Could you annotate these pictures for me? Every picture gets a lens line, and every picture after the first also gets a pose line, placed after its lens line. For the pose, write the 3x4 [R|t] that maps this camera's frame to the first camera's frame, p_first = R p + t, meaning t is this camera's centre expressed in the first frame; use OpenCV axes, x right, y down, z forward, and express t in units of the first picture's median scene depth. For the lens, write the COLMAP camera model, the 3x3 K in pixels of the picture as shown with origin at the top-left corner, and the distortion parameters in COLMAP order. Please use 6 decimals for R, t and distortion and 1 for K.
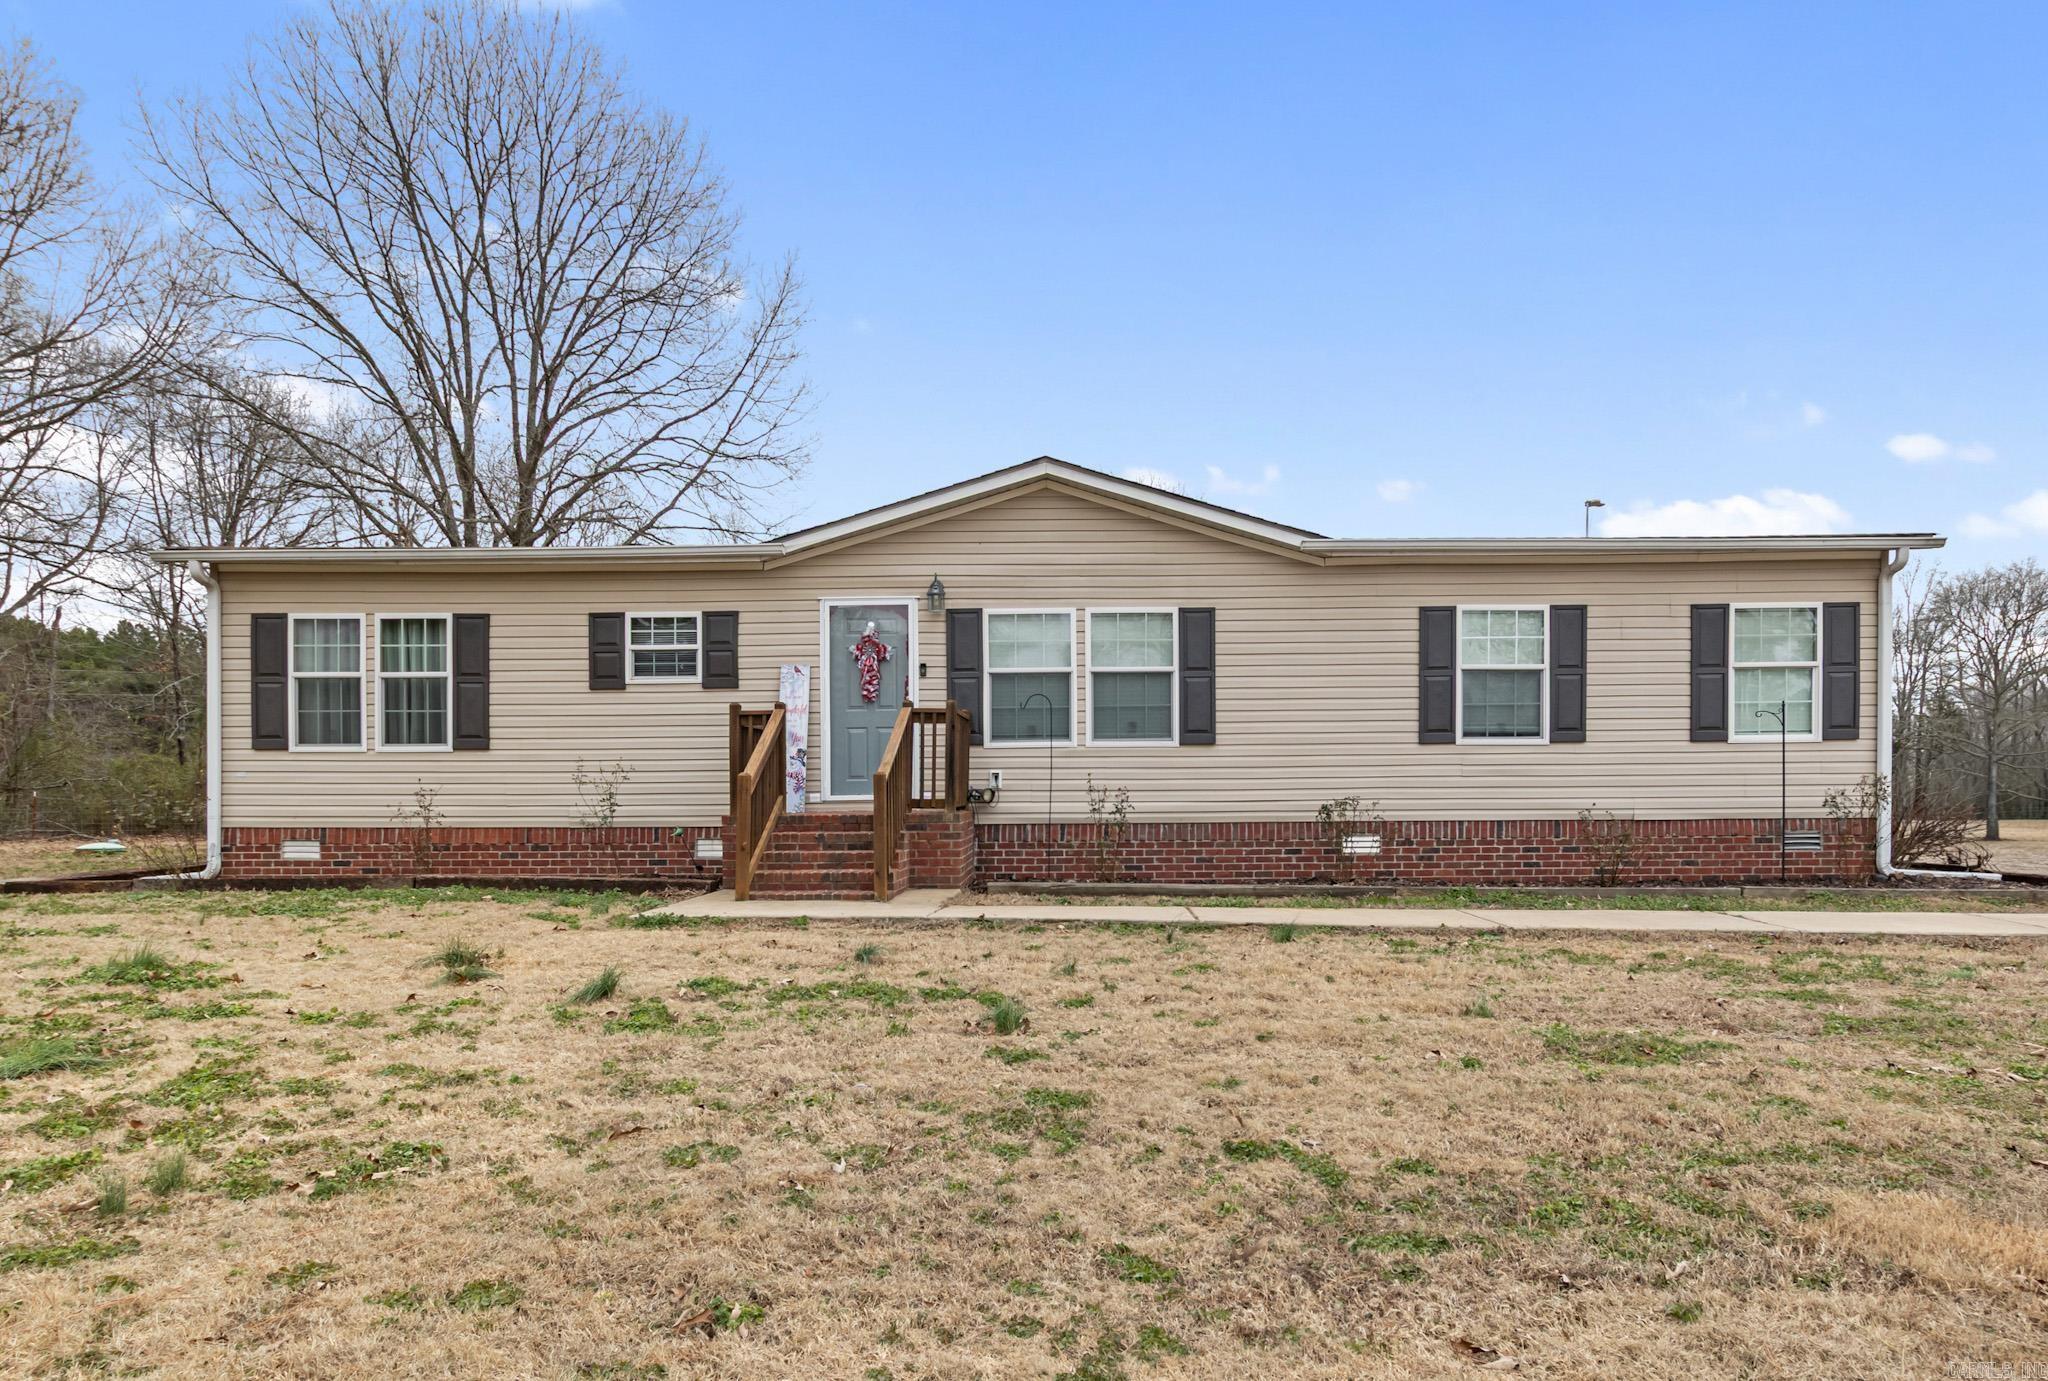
lens RADIAL K [[905.1, 0, 1027.8], [0, 905.1, 760.6], [0, 0, 1]] dist [0.001071, 0.000294]
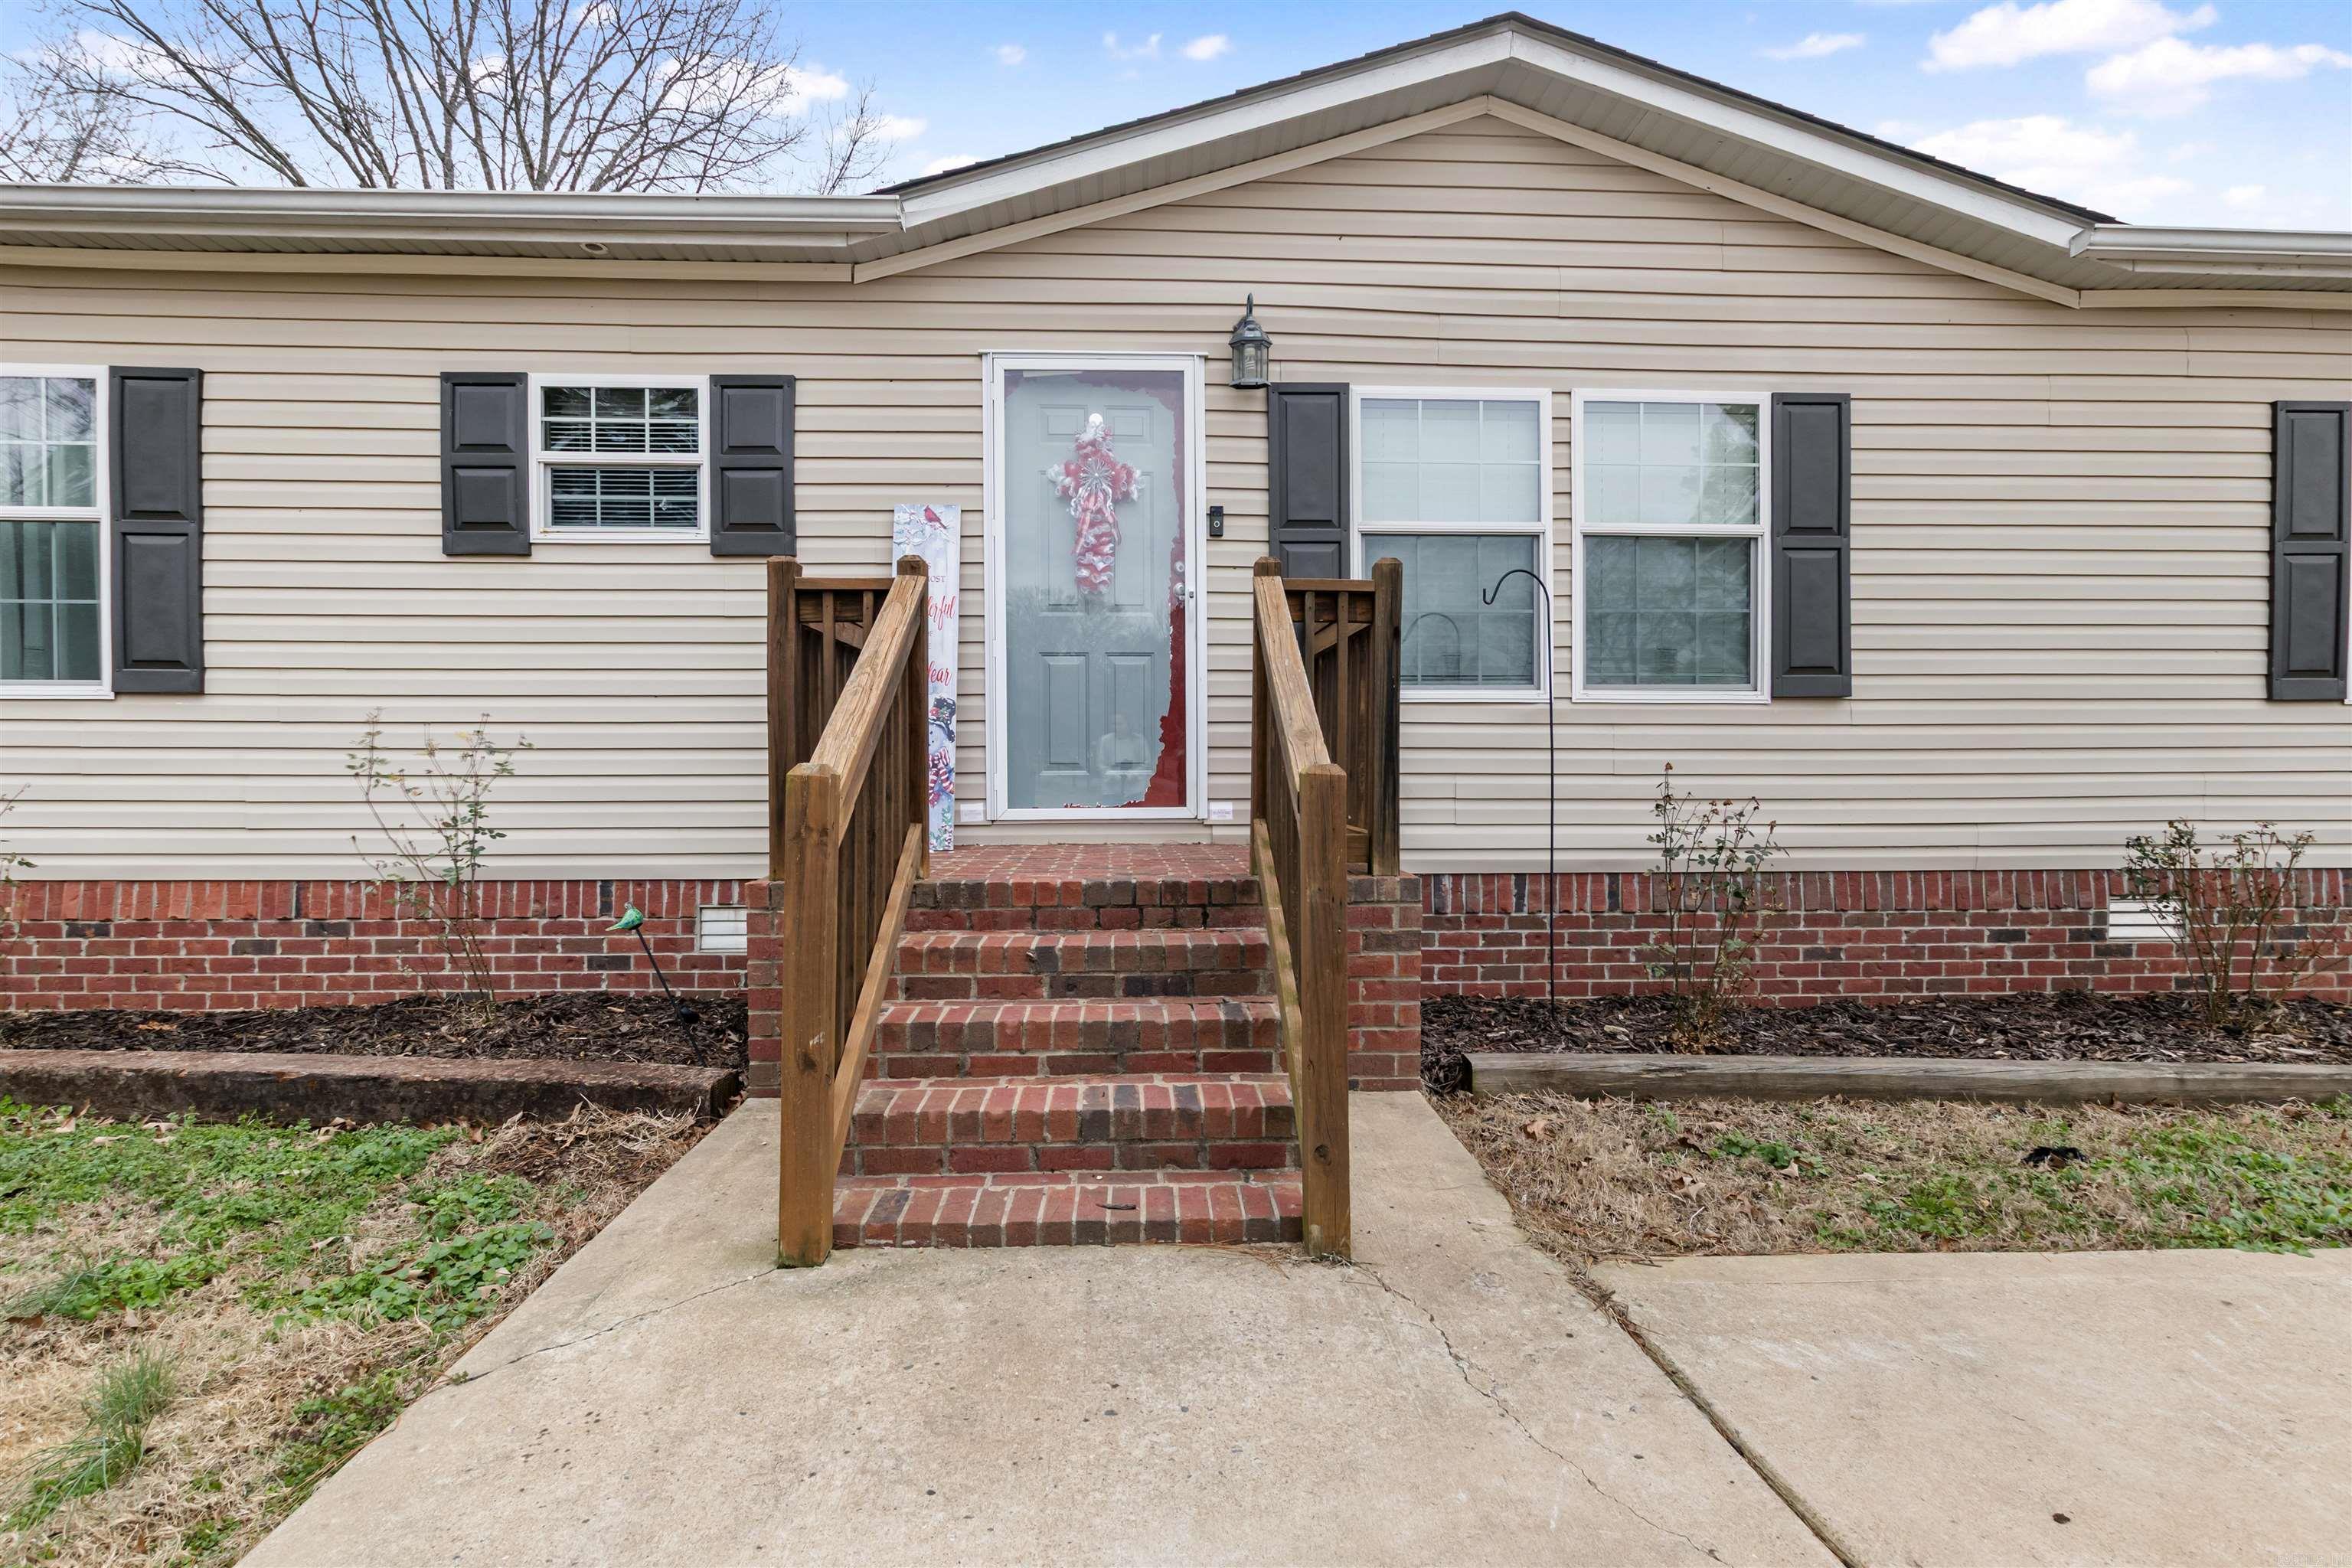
lens RADIAL K [[1118.6, 0, 1145.5], [0, 1118.6, 775.1], [0, 0, 1]] dist [-0.000179, -0.000040]
pose [[0.999913, 0.008126, -0.010432, -0.147567], [-0.007746, 0.999325, 0.035909, 0.002933], [0.010716, -0.035825, 0.999301, 0.468894]]
